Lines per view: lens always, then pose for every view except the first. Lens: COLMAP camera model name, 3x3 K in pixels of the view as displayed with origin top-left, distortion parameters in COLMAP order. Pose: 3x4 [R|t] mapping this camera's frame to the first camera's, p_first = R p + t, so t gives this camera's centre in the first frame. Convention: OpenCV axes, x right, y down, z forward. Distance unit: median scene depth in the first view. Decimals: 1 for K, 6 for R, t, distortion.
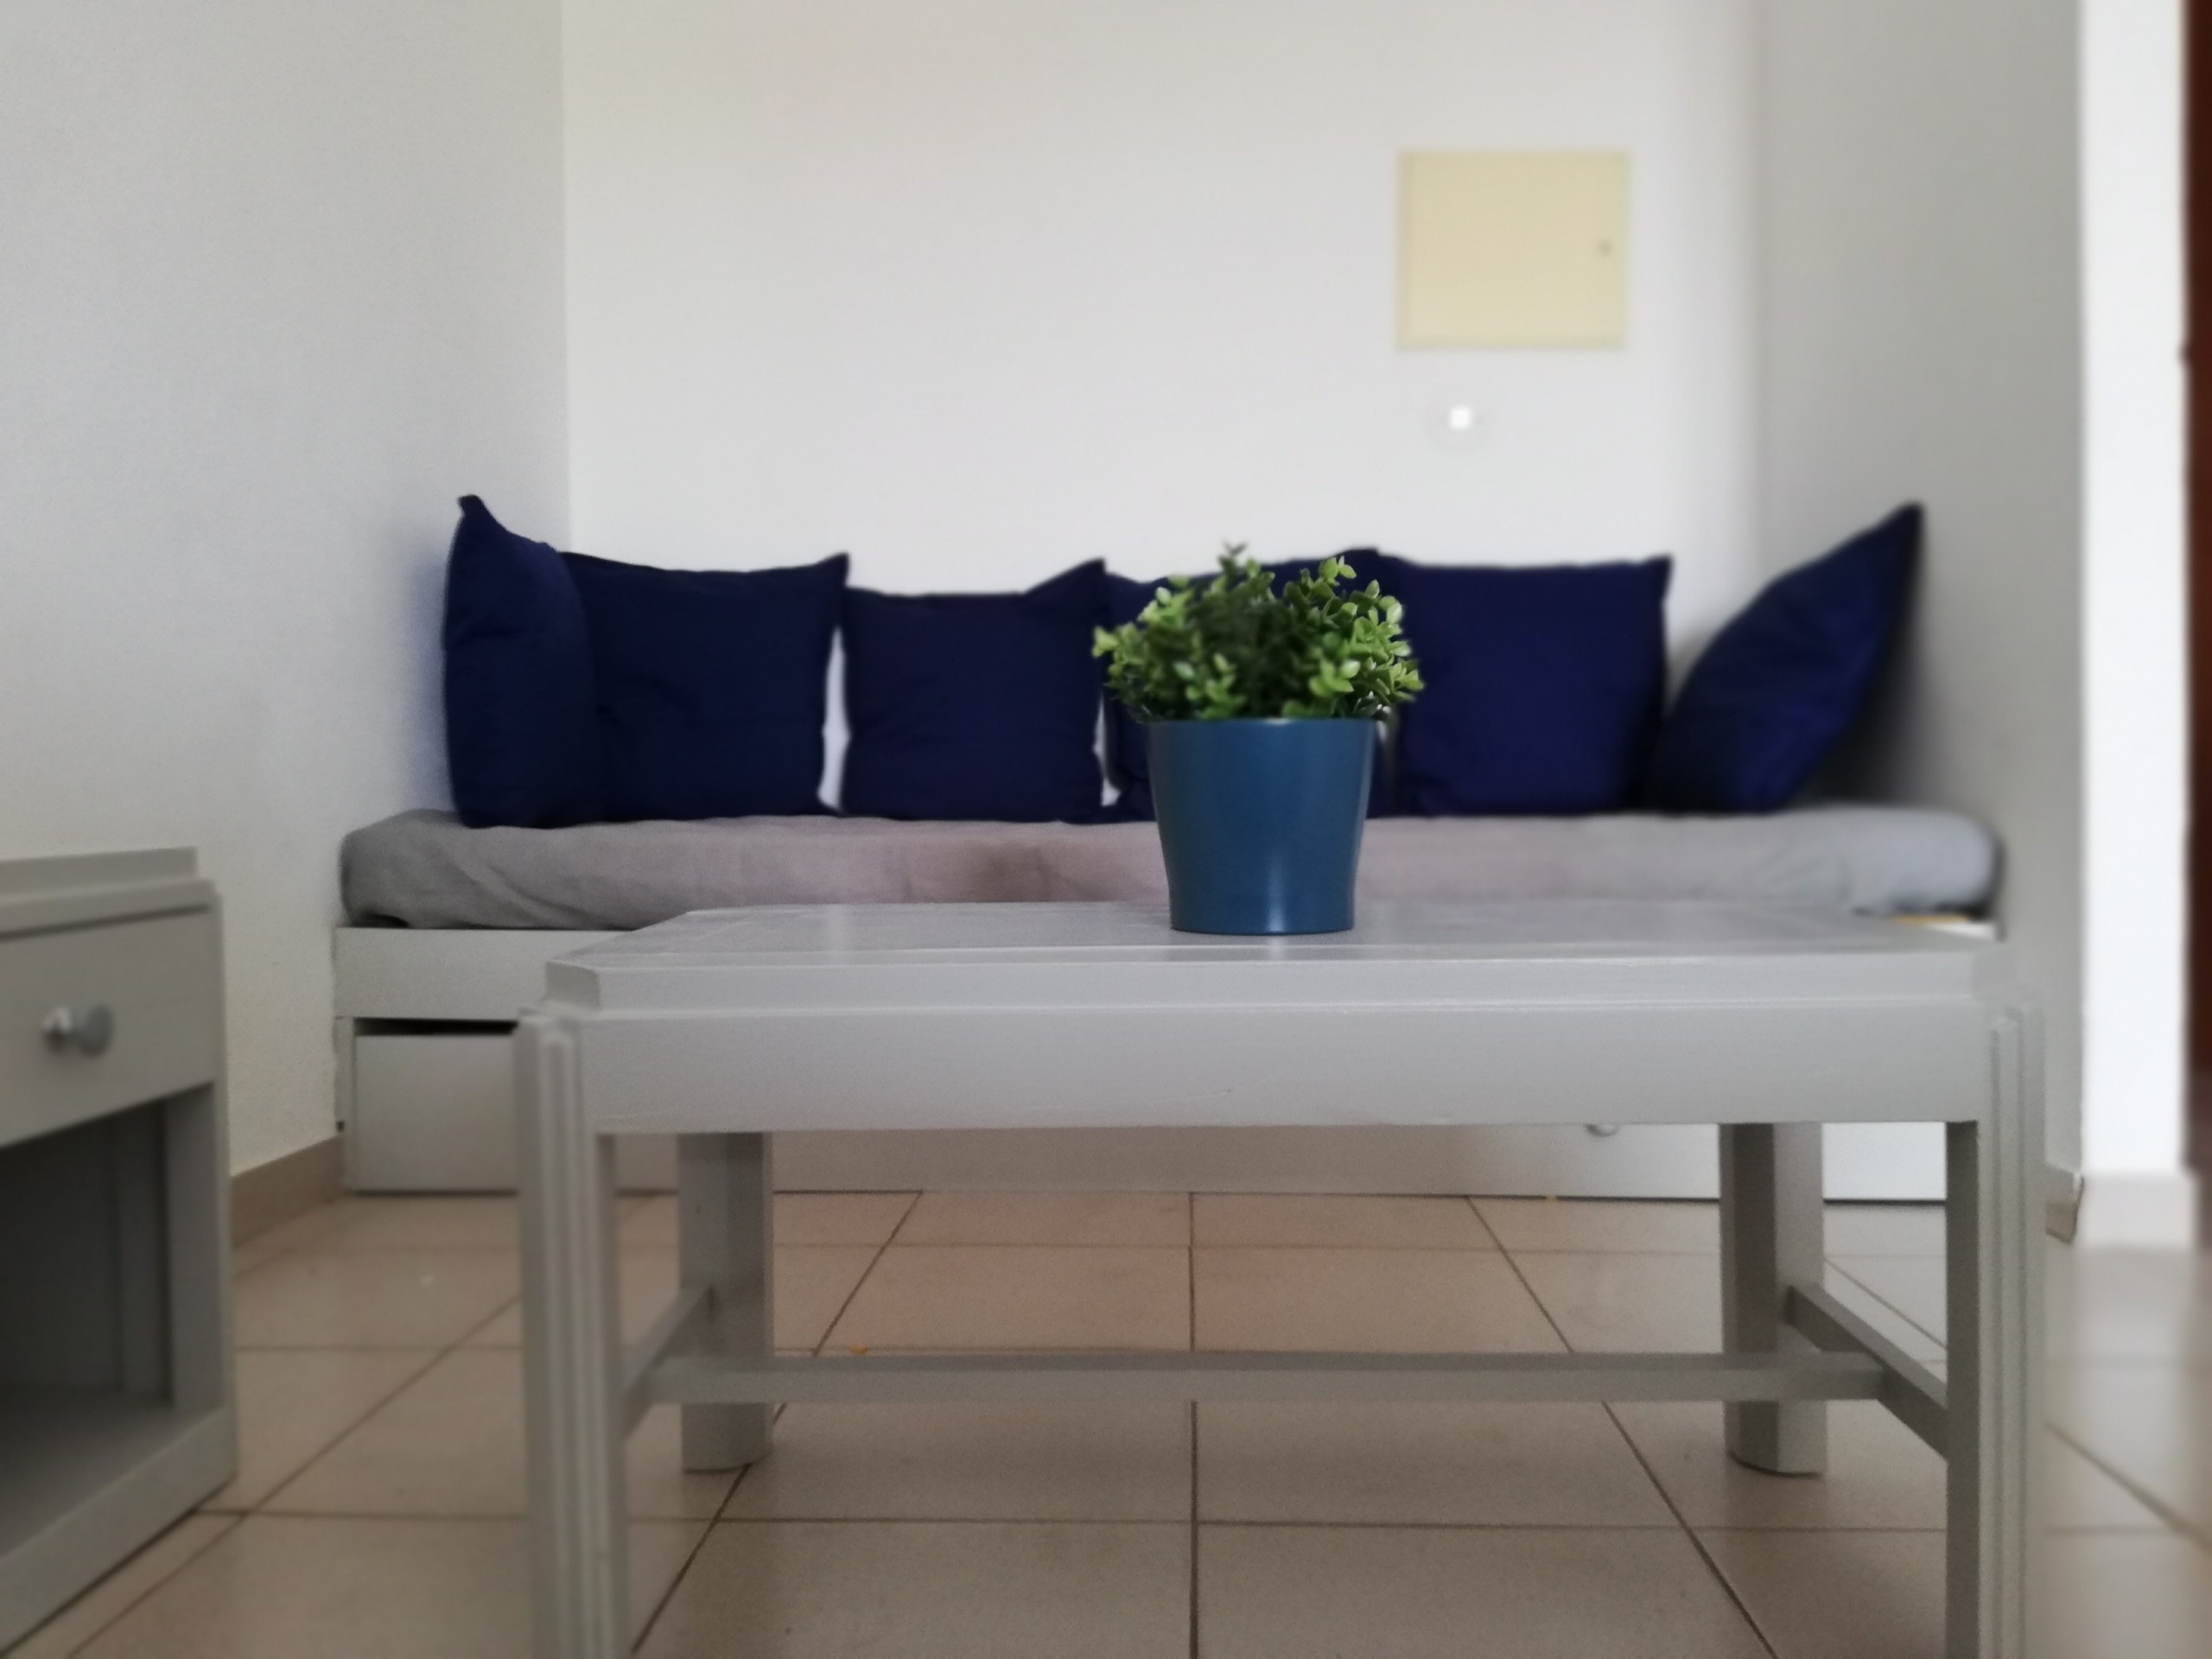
lens RADIAL K [[1657.8, 0, 1114.9], [0, 1657.8, 818.7], [0, 0, 1]] dist [0.050852, -0.076667]
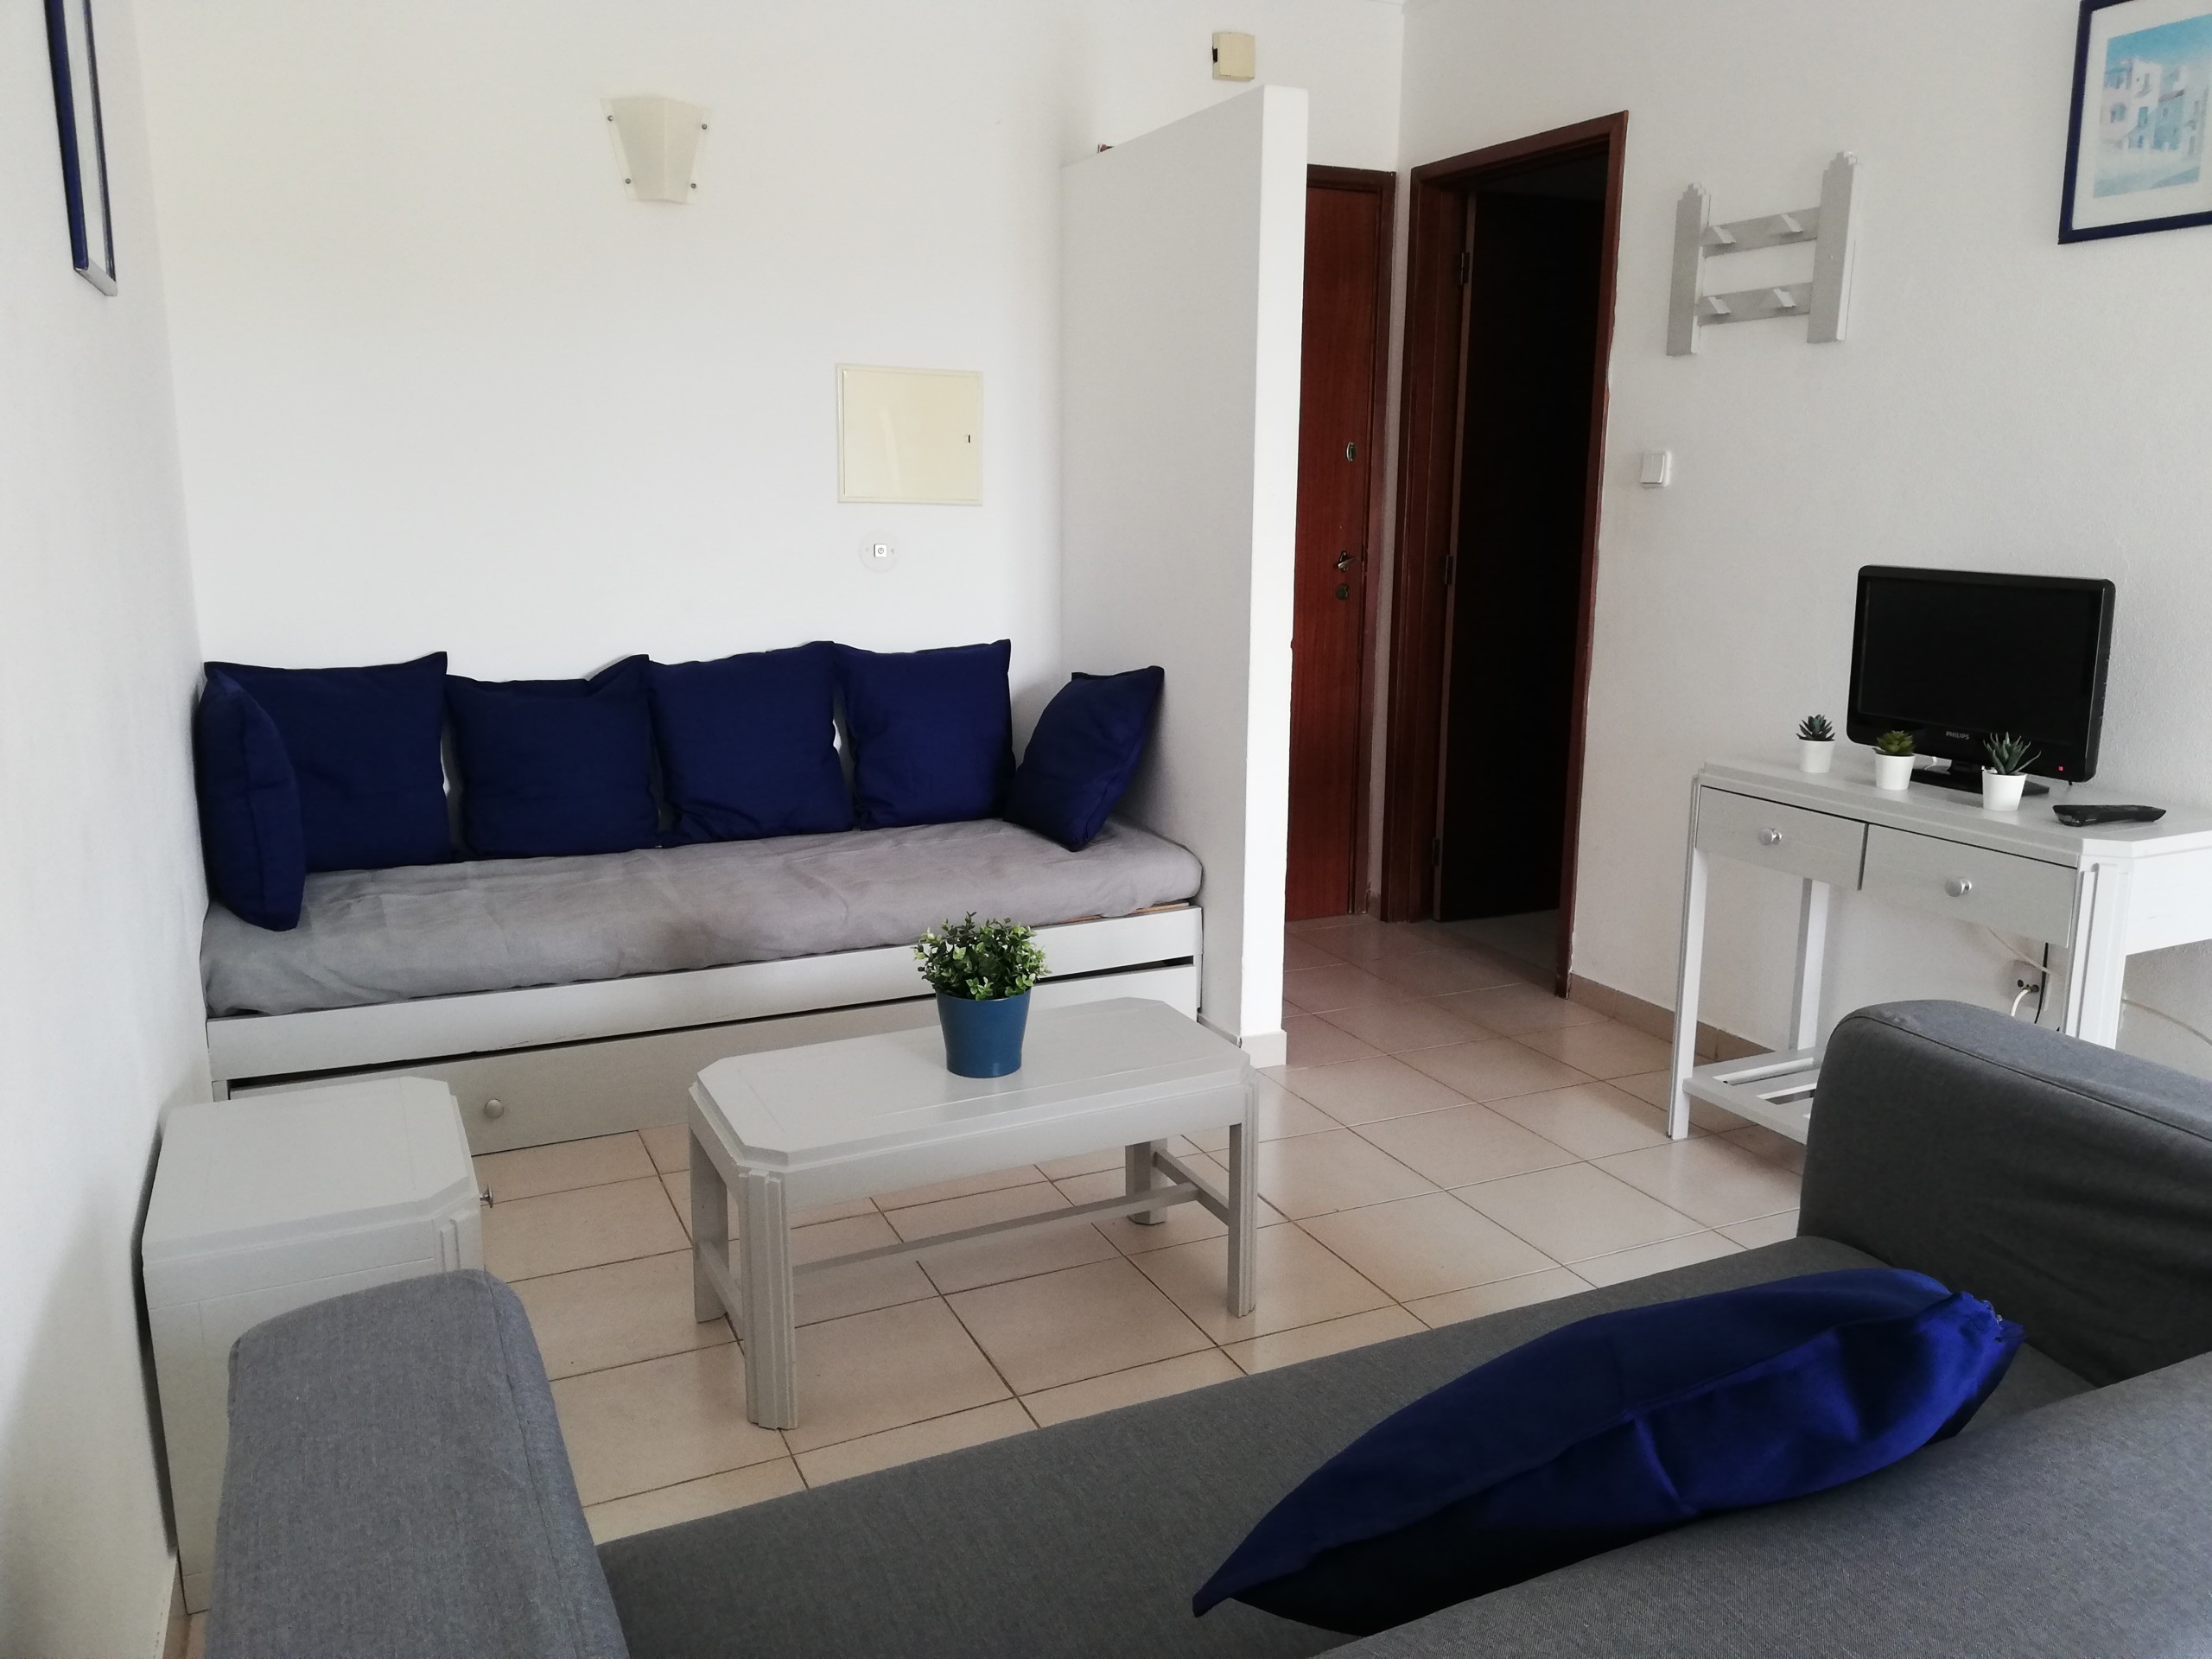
lens RADIAL K [[1657.8, 0, 1114.9], [0, 1657.8, 818.7], [0, 0, 1]] dist [0.050852, -0.076667]
pose [[0.880806, -0.078620, 0.466904, -0.441230], [-0.010883, 0.982495, 0.185969, -0.386163], [-0.473352, -0.168883, 0.864533, -0.588673]]
